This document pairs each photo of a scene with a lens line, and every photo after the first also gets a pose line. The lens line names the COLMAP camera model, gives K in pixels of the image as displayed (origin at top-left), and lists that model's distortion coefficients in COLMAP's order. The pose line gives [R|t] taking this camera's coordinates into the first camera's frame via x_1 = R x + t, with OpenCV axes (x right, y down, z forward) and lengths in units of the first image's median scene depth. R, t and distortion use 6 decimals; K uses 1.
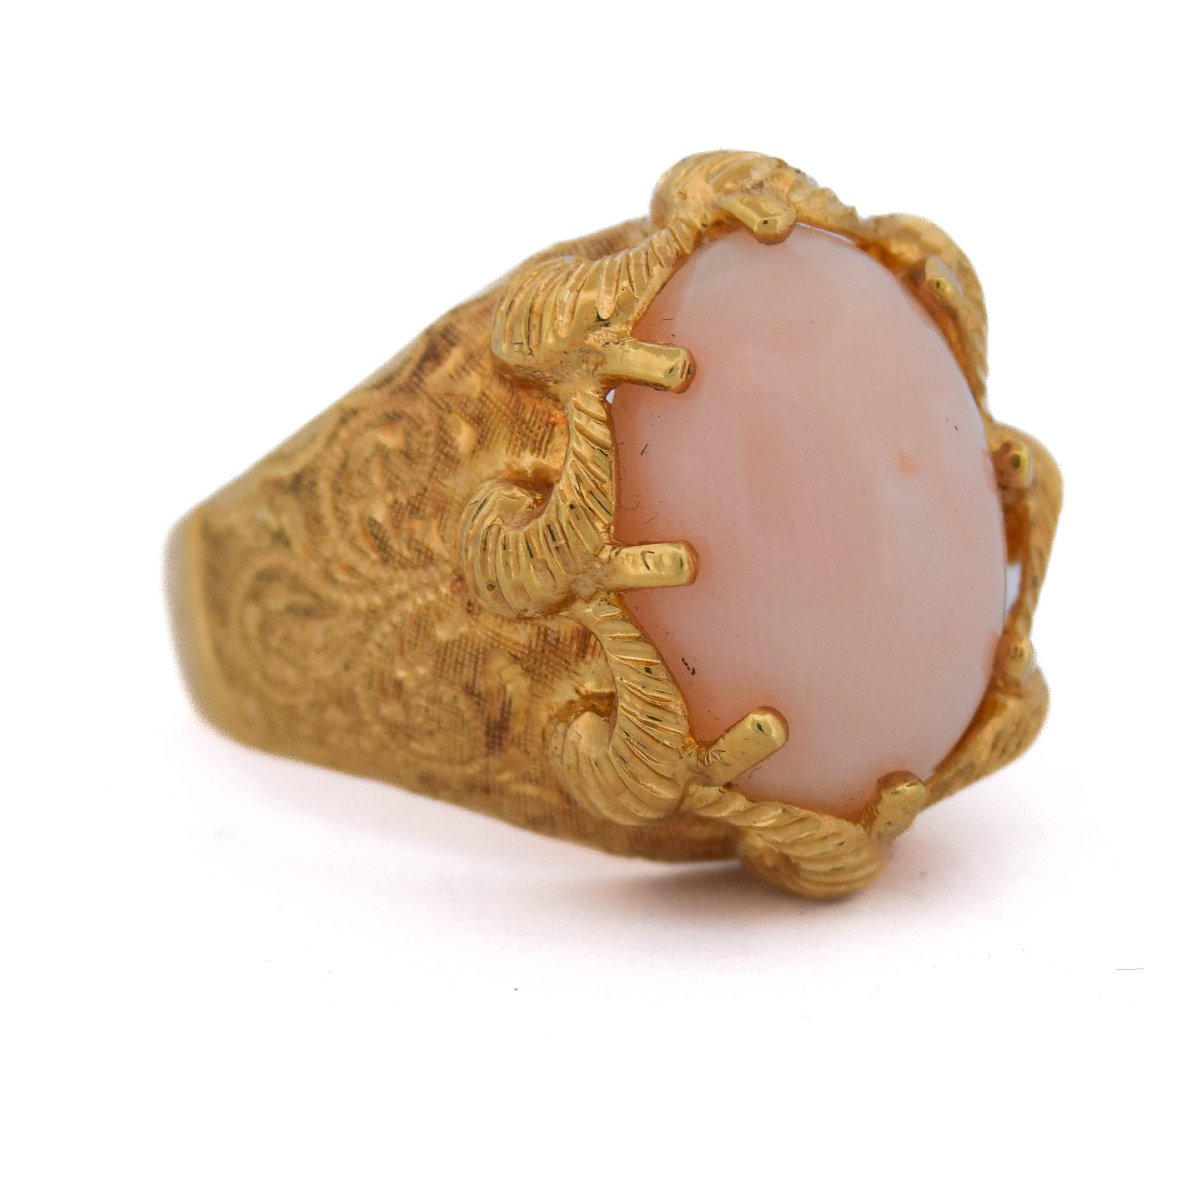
lens RADIAL K [[3811.1, 0, 600.1], [0, 3811.1, 597.7], [0, 0, 1]] dist [-0.180689, 0.000000]
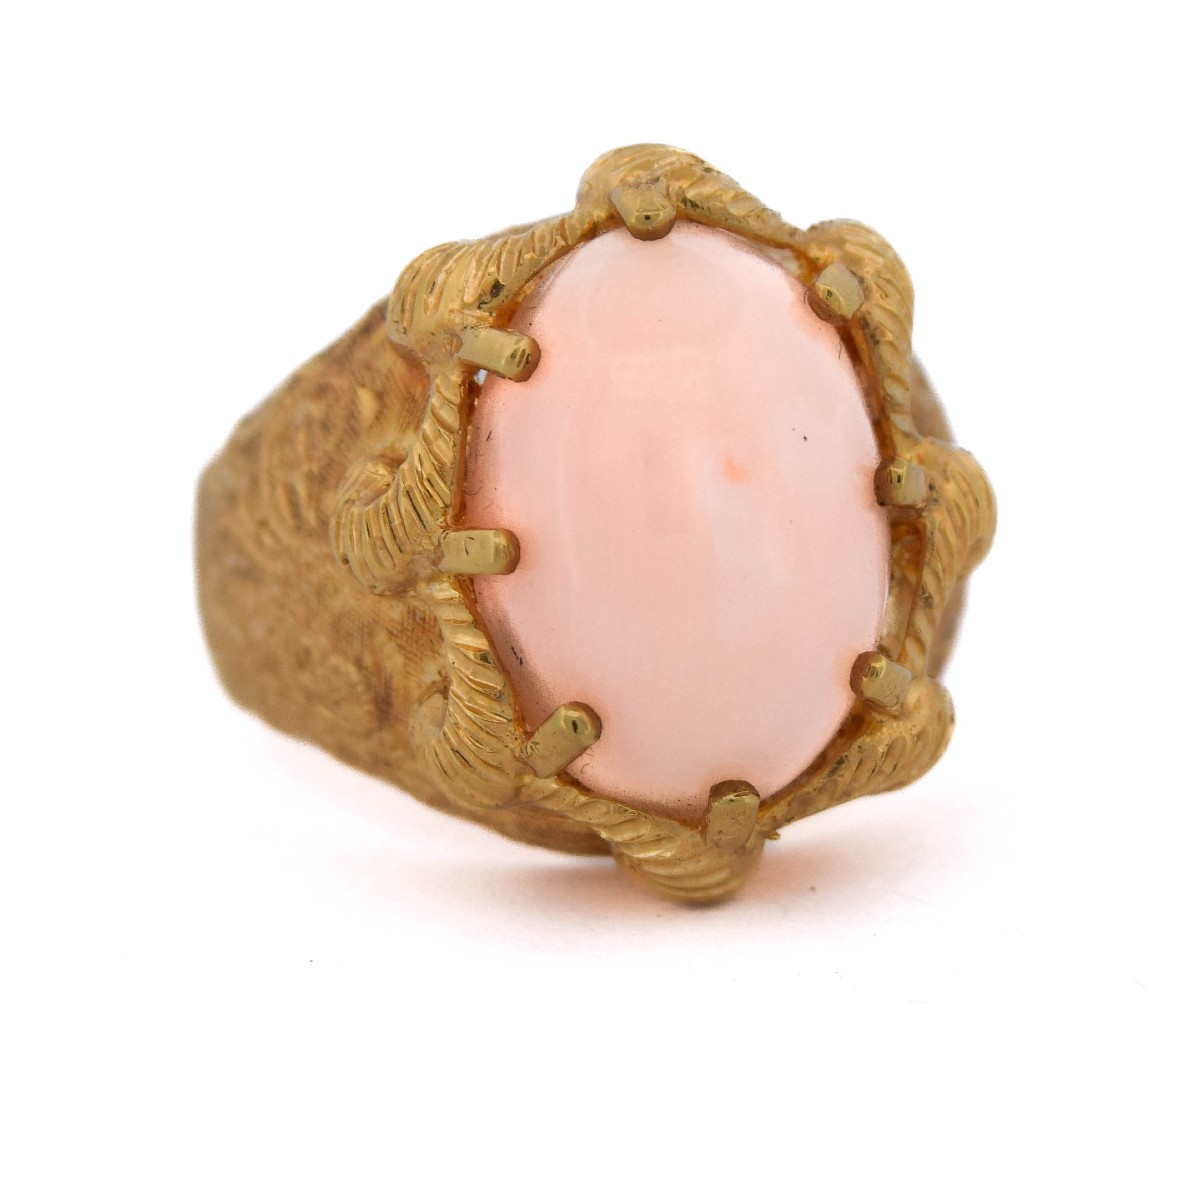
lens RADIAL K [[3811.1, 0, 600.1], [0, 3811.1, 601.6], [0, 0, 1]] dist [-0.180689, 0.000000]
pose [[0.982376, 0.083454, -0.167251, 0.199086], [-0.082767, 0.996507, 0.011084, -0.008507], [0.167592, 0.002954, 0.985852, 0.018887]]
